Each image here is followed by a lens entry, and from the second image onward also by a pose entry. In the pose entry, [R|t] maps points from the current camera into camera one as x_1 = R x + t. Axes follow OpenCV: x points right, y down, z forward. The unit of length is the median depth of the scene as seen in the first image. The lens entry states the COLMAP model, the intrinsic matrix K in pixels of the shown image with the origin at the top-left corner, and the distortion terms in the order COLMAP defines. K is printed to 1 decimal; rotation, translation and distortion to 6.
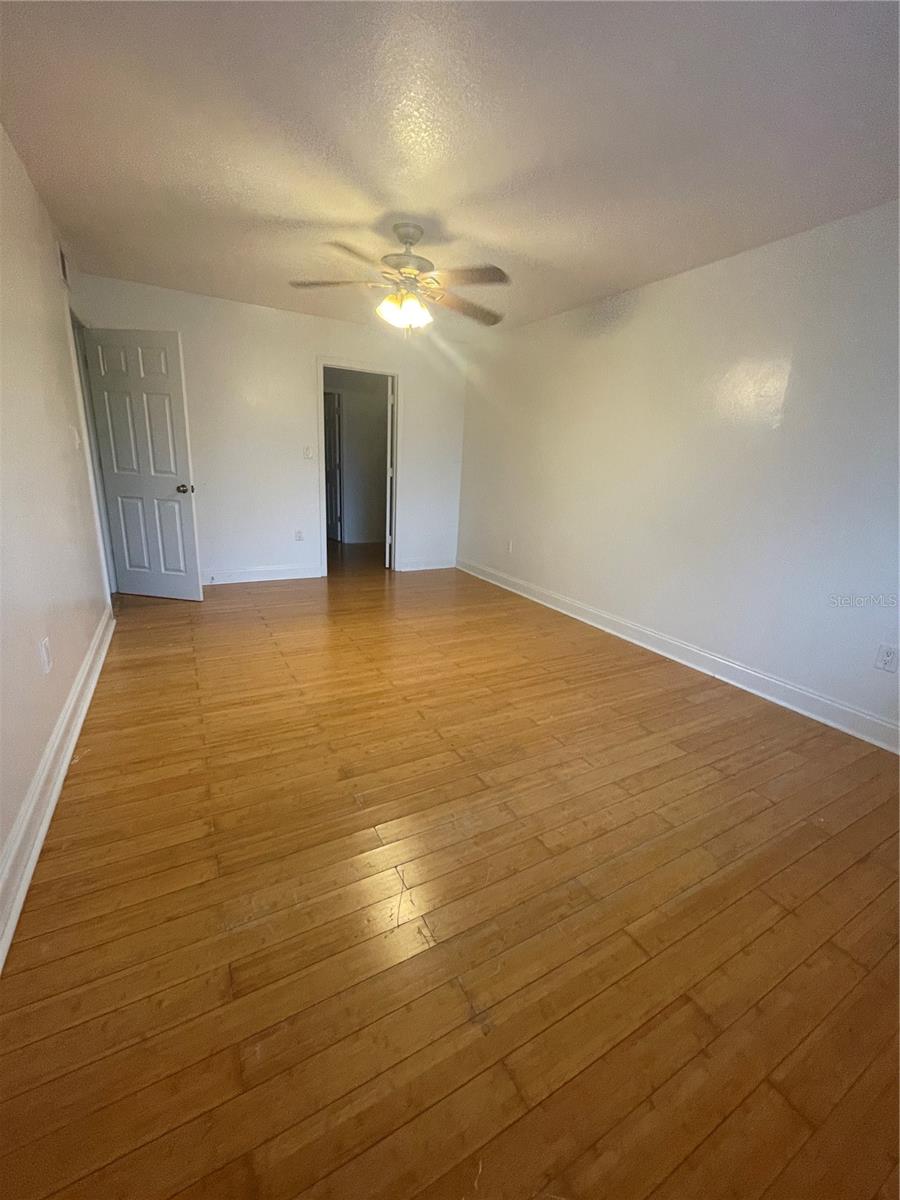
lens RADIAL K [[484.0, 0, 455.4], [0, 484.0, 597.8], [0, 0, 1]] dist [0.000606, 0.000701]
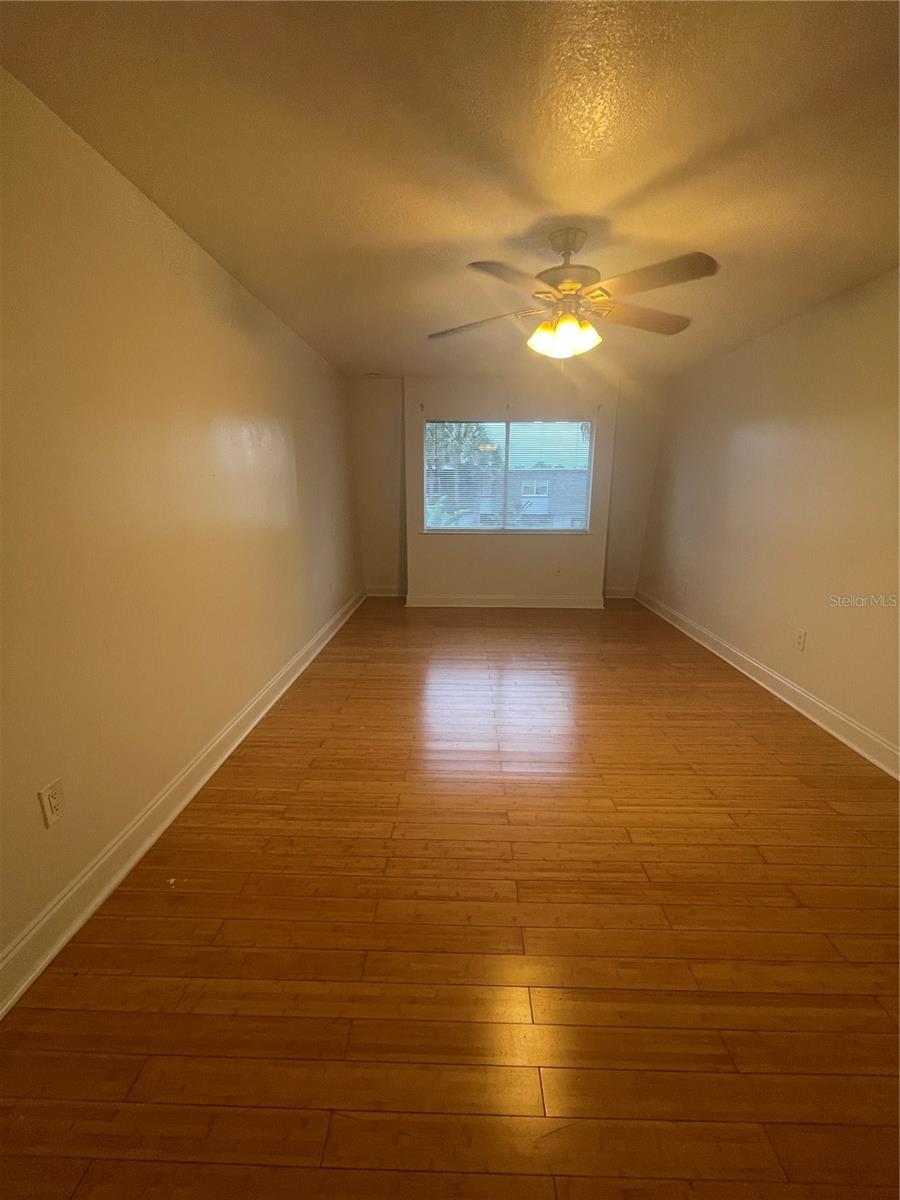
lens RADIAL K [[484.0, 0, 455.4], [0, 484.0, 597.8], [0, 0, 1]] dist [0.000606, 0.000701]
pose [[-0.860957, -0.169315, 0.479673, -0.391671], [0.088070, 0.879122, 0.468389, -0.586354], [-0.500996, 0.445507, -0.741974, 1.818459]]
